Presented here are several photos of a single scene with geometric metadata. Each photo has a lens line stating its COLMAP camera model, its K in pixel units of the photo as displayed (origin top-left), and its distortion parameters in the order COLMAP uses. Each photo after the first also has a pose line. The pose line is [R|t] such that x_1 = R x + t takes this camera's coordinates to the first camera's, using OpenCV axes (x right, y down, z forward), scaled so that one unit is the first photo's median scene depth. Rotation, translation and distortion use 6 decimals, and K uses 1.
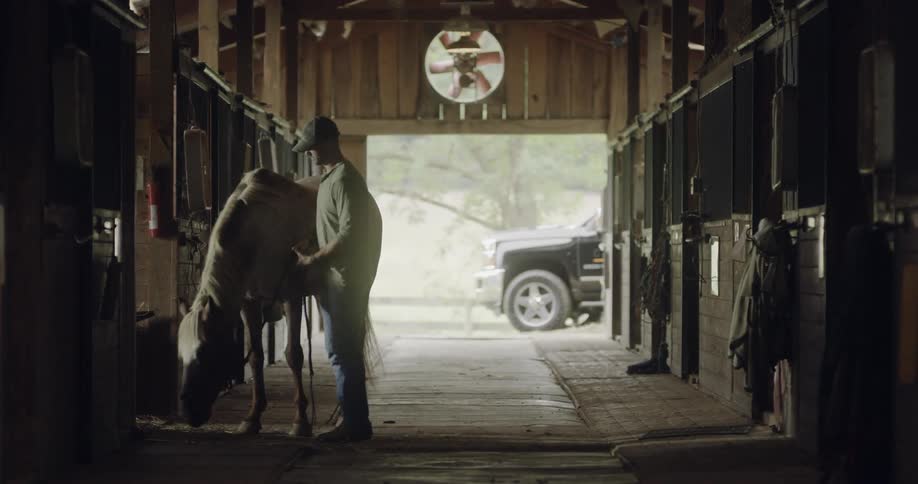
lens RADIAL K [[4861.0, 0, 459.0], [0, 4861.0, 242.0], [0, 0, 1]] dist [0.813270, 3.559127]
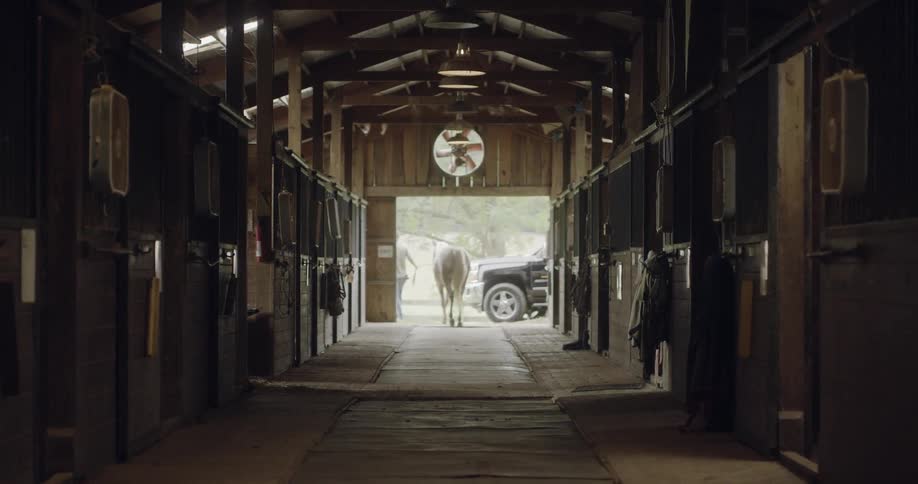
lens RADIAL K [[3095.3, 0, 459.0], [0, 3095.3, 242.0], [0, 0, 1]] dist [0.223332, 0.180317]
pose [[0.999998, 0.001377, 0.001280, -0.000015], [-0.001368, 0.999972, -0.007371, -0.000084], [-0.001290, 0.007369, 0.999972, 0.008714]]
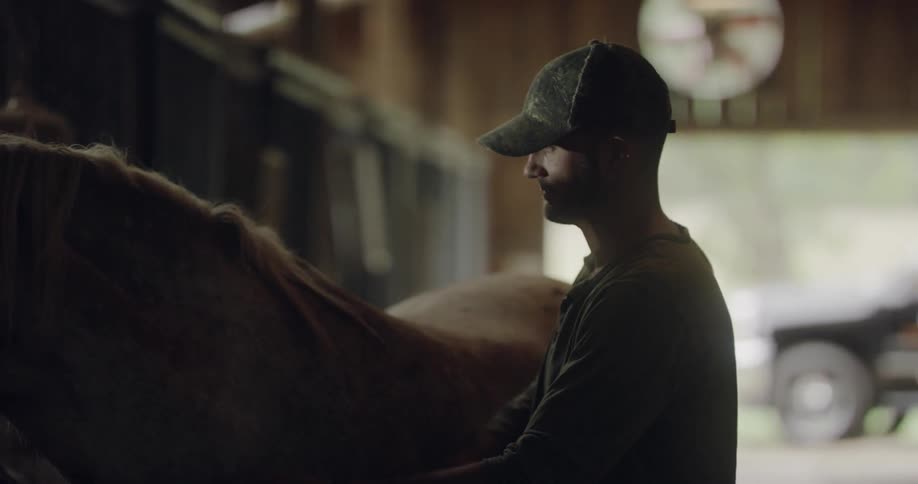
lens RADIAL K [[4861.0, 0, 459.0], [0, 4861.0, 242.0], [0, 0, 1]] dist [0.813270, 3.559127]
pose [[0.999209, 0.003275, -0.039643, -0.011087], [-0.003393, 0.999990, -0.002909, -0.012038], [0.039633, 0.003041, 0.999210, 0.591491]]
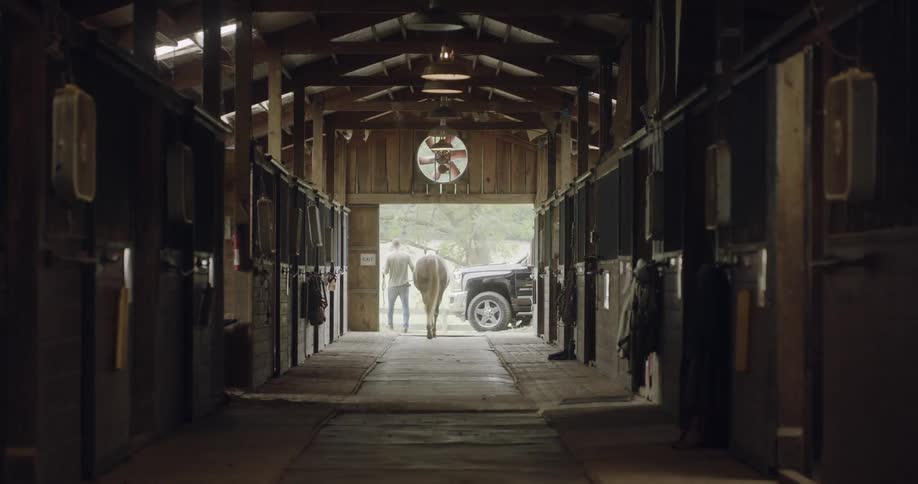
lens RADIAL K [[3095.3, 0, 459.0], [0, 3095.3, 242.0], [0, 0, 1]] dist [0.223332, 0.180317]
pose [[0.999976, 0.002138, 0.006585, 0.000012], [-0.002073, 0.999949, -0.009884, -0.000328], [-0.006605, 0.009870, 0.999929, 0.028894]]
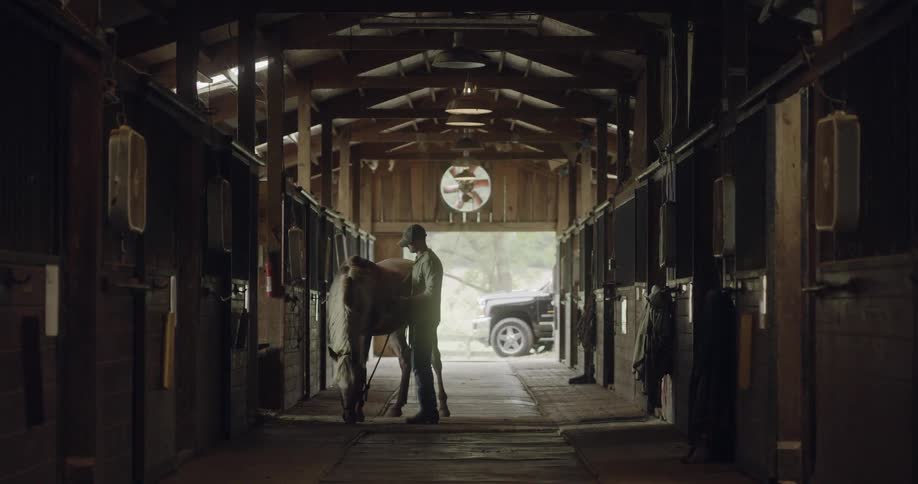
lens RADIAL K [[3095.3, 0, 459.0], [0, 3095.3, 242.0], [0, 0, 1]] dist [0.223332, 0.180317]
pose [[0.999999, 0.000380, -0.001019, -0.000006], [-0.000399, 0.999824, -0.018747, 0.000024], [0.001012, 0.018748, 0.999824, -0.004508]]
